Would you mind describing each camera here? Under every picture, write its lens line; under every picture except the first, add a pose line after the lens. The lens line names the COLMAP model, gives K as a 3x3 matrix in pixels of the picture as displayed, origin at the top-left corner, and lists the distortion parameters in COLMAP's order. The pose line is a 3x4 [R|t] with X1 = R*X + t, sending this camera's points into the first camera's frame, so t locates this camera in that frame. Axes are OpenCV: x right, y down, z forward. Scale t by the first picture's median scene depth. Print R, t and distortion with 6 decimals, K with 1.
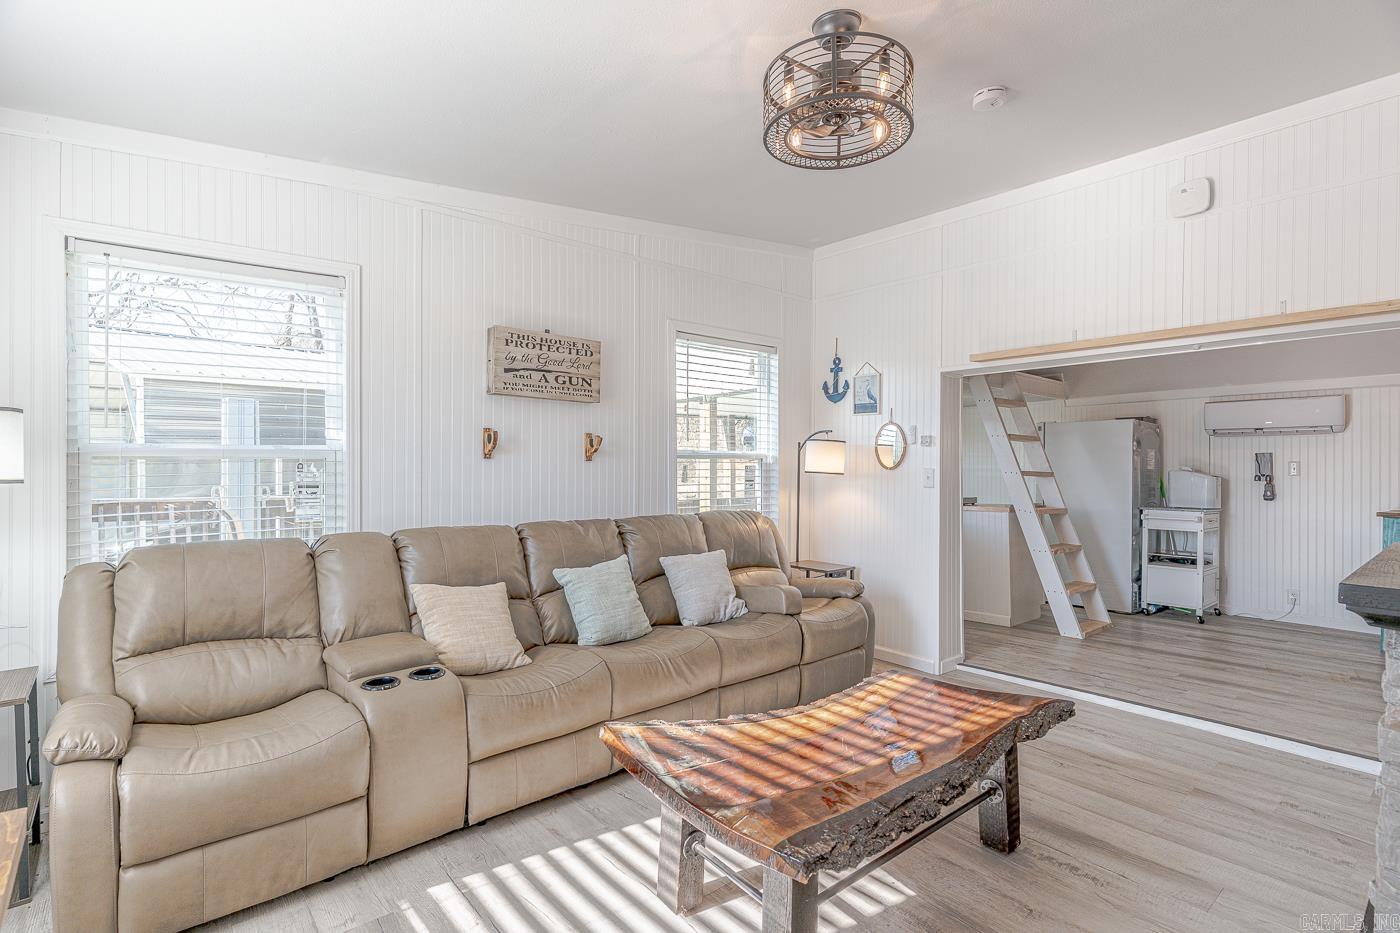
lens RADIAL K [[684.0, 0, 689.5], [0, 684.0, 468.7], [0, 0, 1]] dist [0.000543, 0.000131]
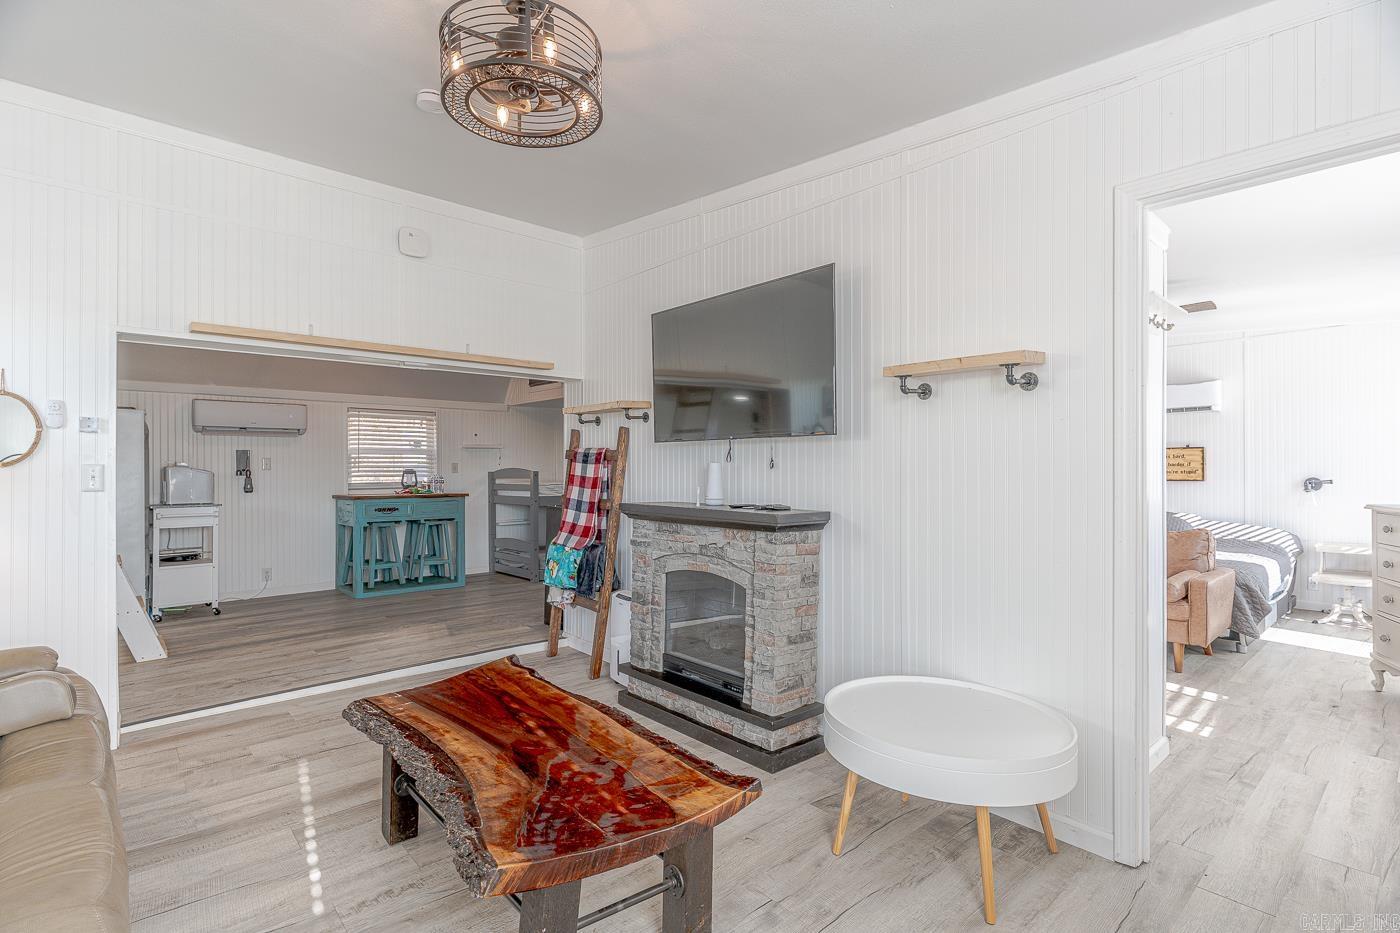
lens RADIAL K [[665.2, 0, 701.6], [0, 665.2, 459.7], [0, 0, 1]] dist [-0.003610, 0.000456]
pose [[-0.035327, 0.004363, 0.999366, -0.421258], [0.004488, 0.999981, -0.004207, 0.000315], [-0.999366, 0.004336, -0.035346, 0.466088]]
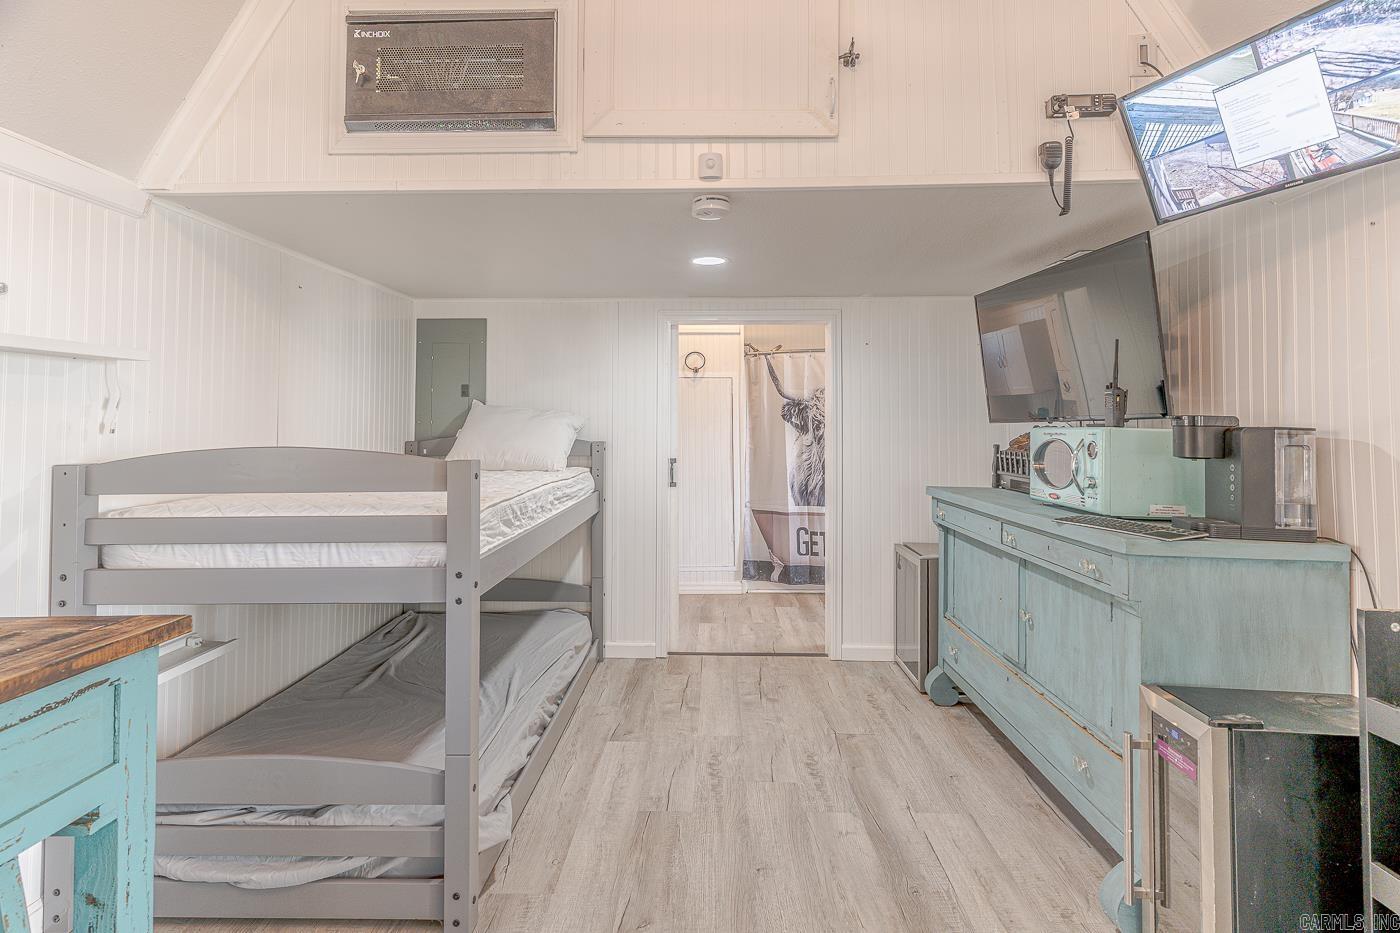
lens RADIAL K [[682.3, 0, 695.2], [0, 682.3, 403.4], [0, 0, 1]] dist [0.001268, 0.000678]
pose [[-0.739524, 0.013497, 0.672995, 1.106206], [-0.002829, 0.999728, -0.023158, -0.005215], [-0.673124, -0.019030, -0.739285, 1.135700]]
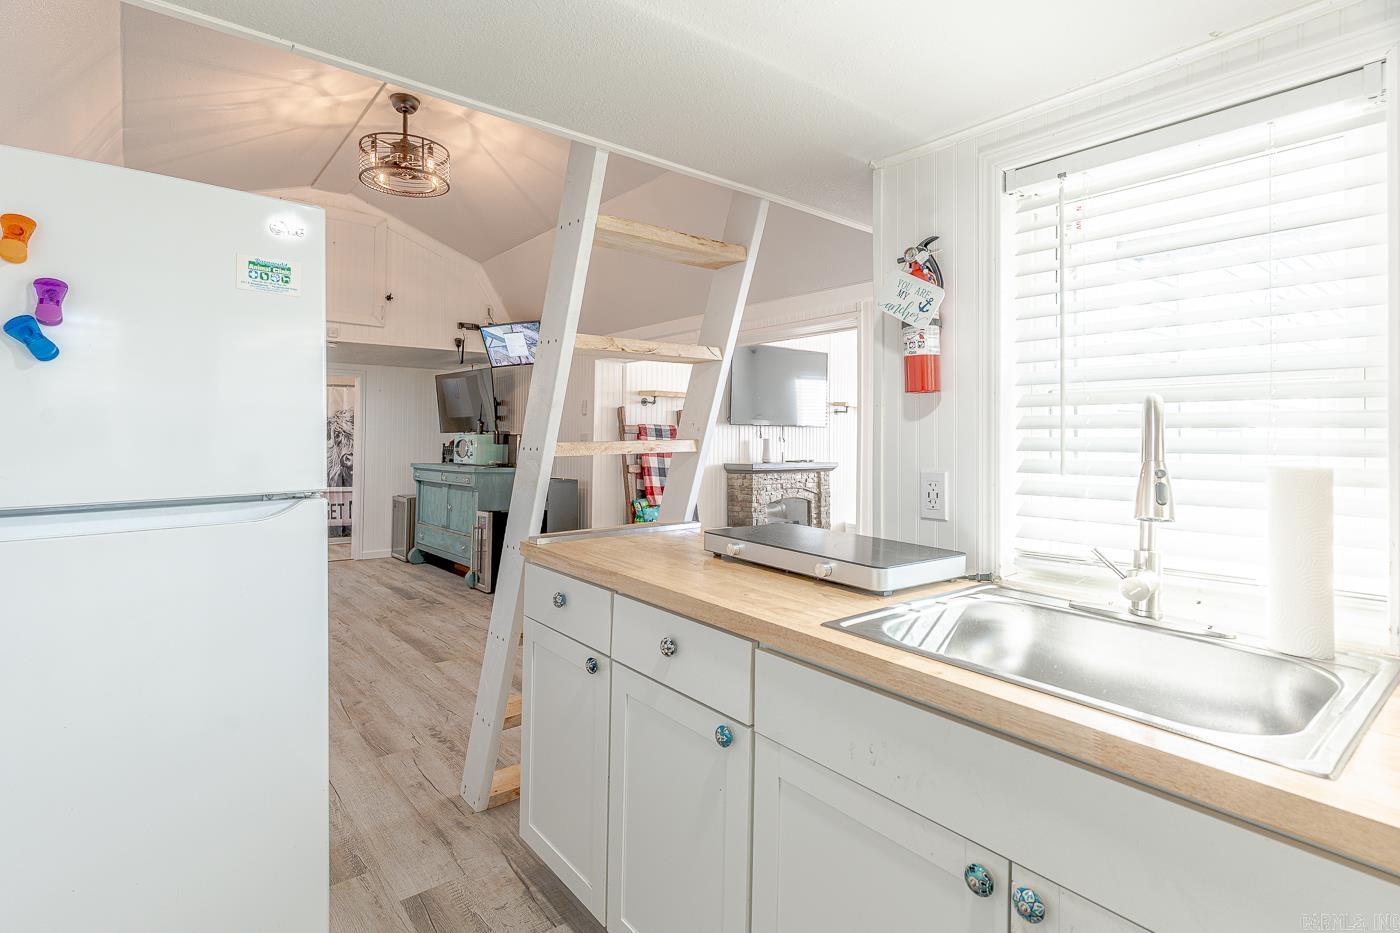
lens RADIAL K [[680.4, 0, 662.9], [0, 680.4, 428.5], [0, 0, 1]] dist [-0.000894, -0.000009]
pose [[-0.998937, -0.012740, 0.044309, 0.706795], [-0.013241, 0.999851, -0.011039, -0.001557], [-0.044162, -0.011614, -0.998957, 2.120156]]
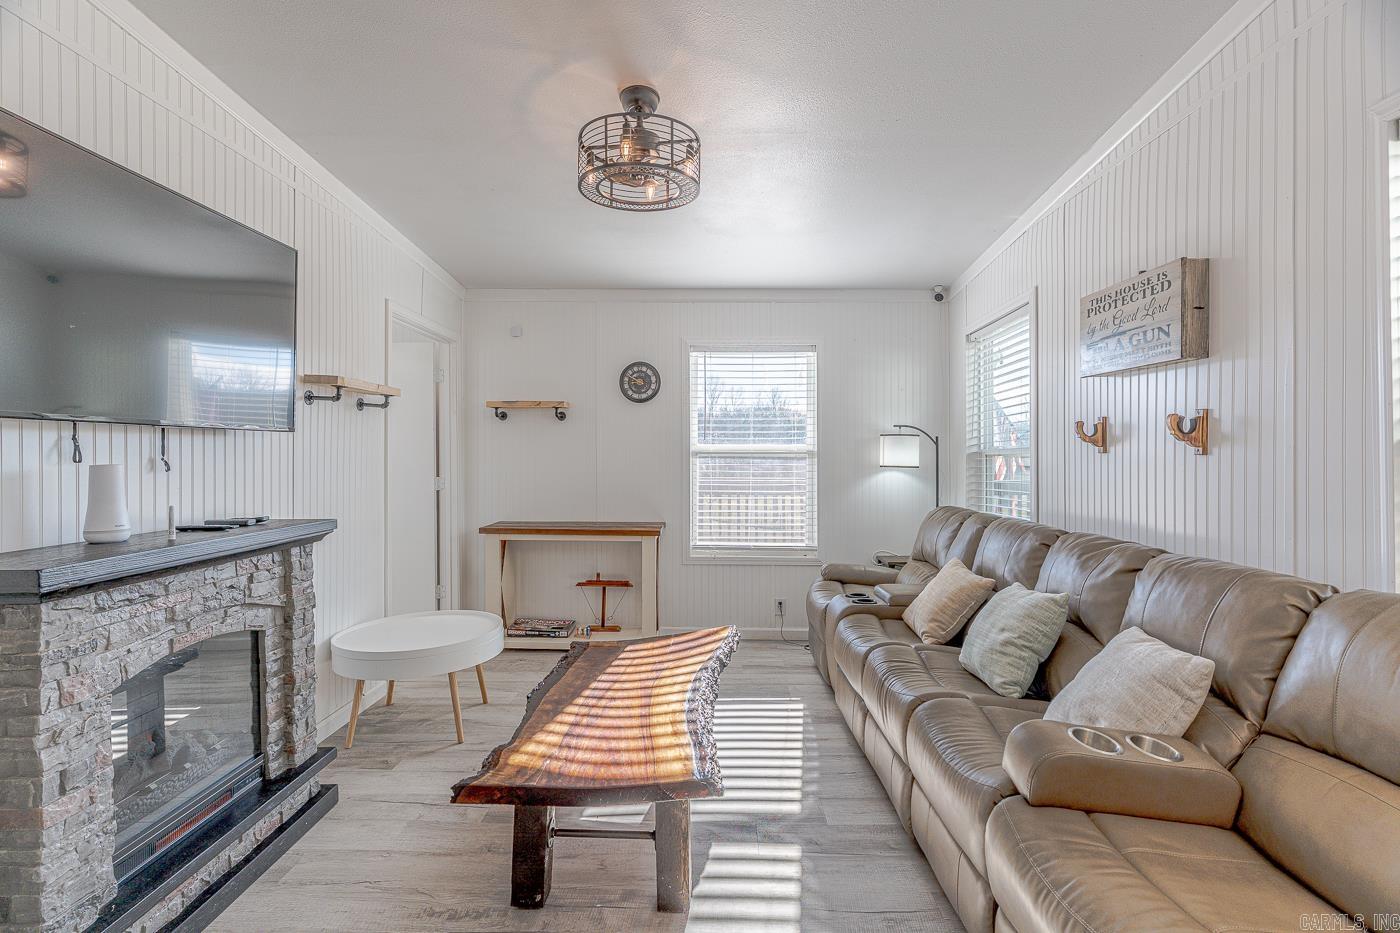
lens RADIAL K [[665.2, 0, 701.6], [0, 665.2, 459.7], [0, 0, 1]] dist [-0.003610, 0.000456]
pose [[-0.655870, 0.001369, -0.754873, 0.606676], [-0.006518, 0.999951, 0.007476, -0.009407], [0.754846, 0.009824, -0.655829, 1.096254]]
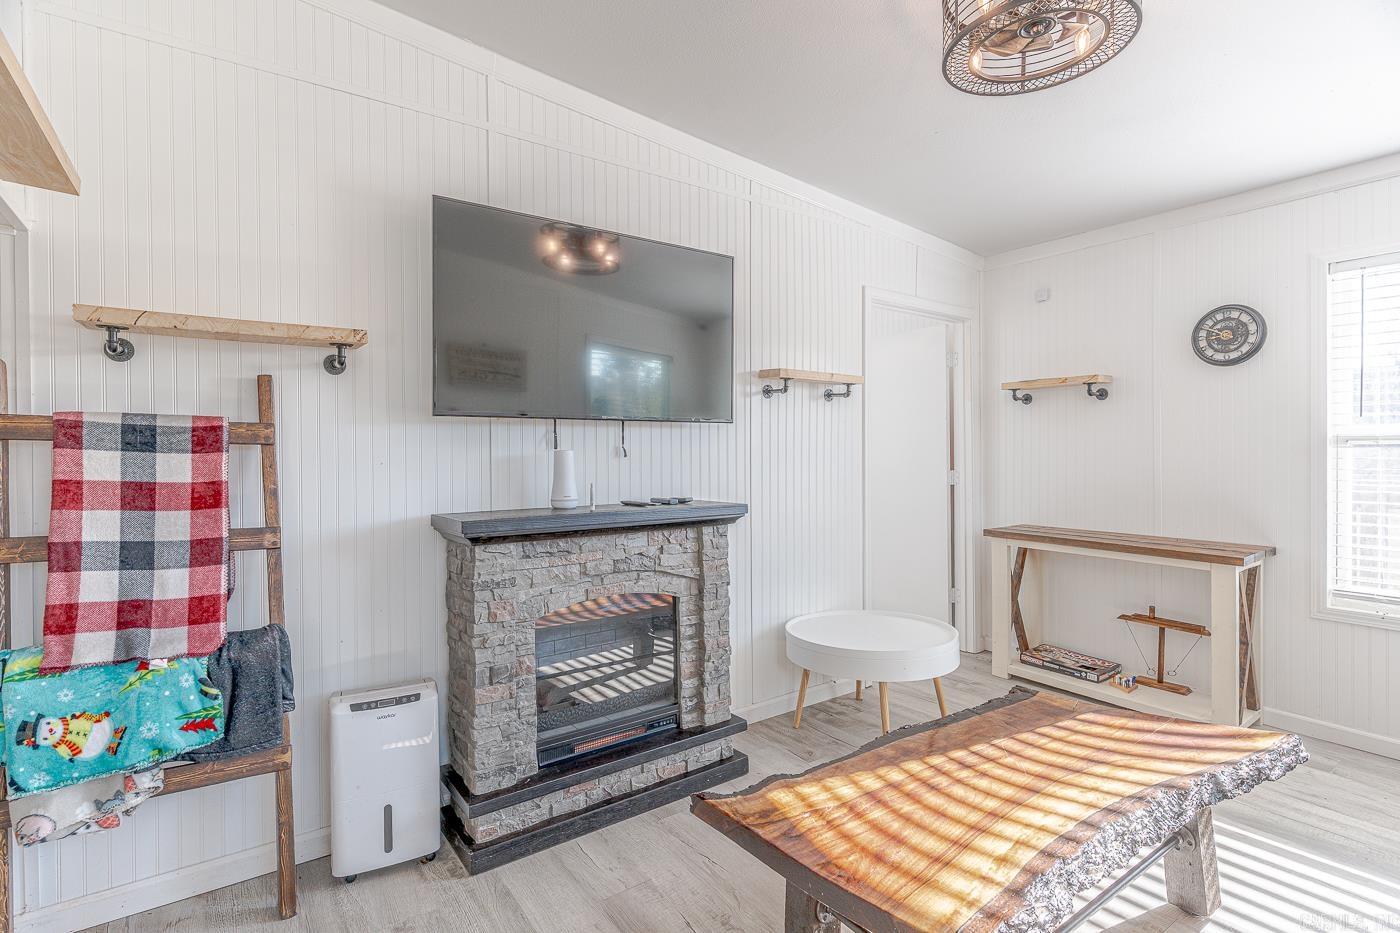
lens RADIAL K [[672.3, 0, 695.6], [0, 672.3, 461.5], [0, 0, 1]] dist [0.000757, 0.000823]
pose [[-0.996862, -0.001374, 0.079143, 0.331825], [0.000030, 0.999843, 0.017734, 0.000235], [-0.079155, 0.017680, -0.996706, 1.093011]]
